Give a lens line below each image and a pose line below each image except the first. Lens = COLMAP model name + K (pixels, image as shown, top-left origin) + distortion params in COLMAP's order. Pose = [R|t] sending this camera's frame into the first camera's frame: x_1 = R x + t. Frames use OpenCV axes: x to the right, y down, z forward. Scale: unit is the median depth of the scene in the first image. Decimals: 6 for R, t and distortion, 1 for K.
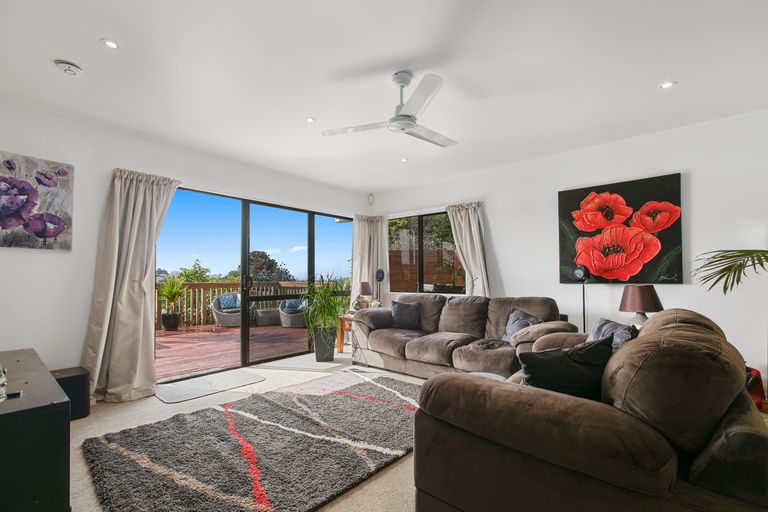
lens RADIAL K [[342.9, 0, 384.7], [0, 342.9, 267.9], [0, 0, 1]] dist [-0.000344, 0.000015]
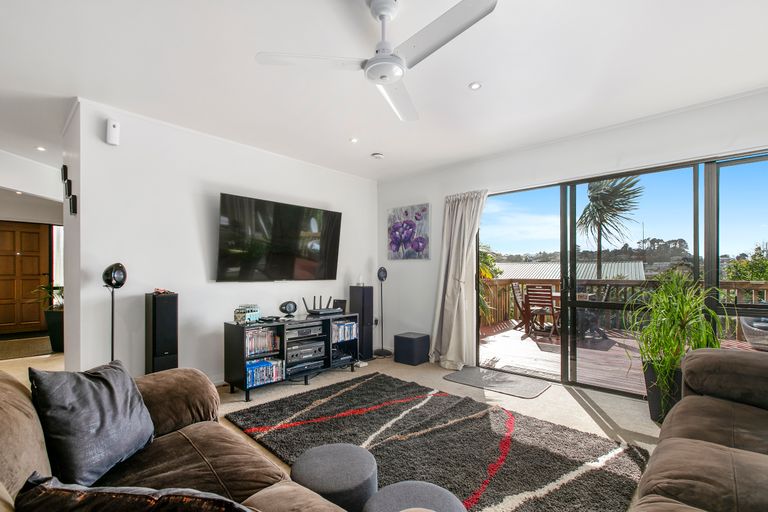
lens RADIAL K [[342.9, 0, 384.7], [0, 342.9, 267.9], [0, 0, 1]] dist [-0.000344, 0.000015]
pose [[-0.027813, -0.019629, -0.999420, 0.644517], [0.020081, 0.999594, -0.020191, 0.018878], [0.999411, -0.020631, -0.027408, 0.859672]]
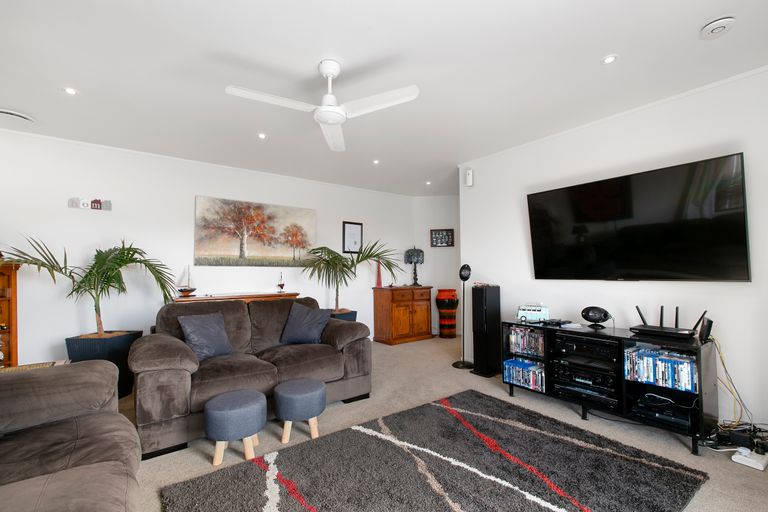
lens RADIAL K [[342.9, 0, 384.7], [0, 342.9, 267.9], [0, 0, 1]] dist [-0.000344, 0.000015]
pose [[-0.976902, 0.010030, 0.213452, -0.231790], [0.002941, 0.999434, -0.033501, 0.029834], [-0.213668, -0.032100, -0.976379, 1.545809]]
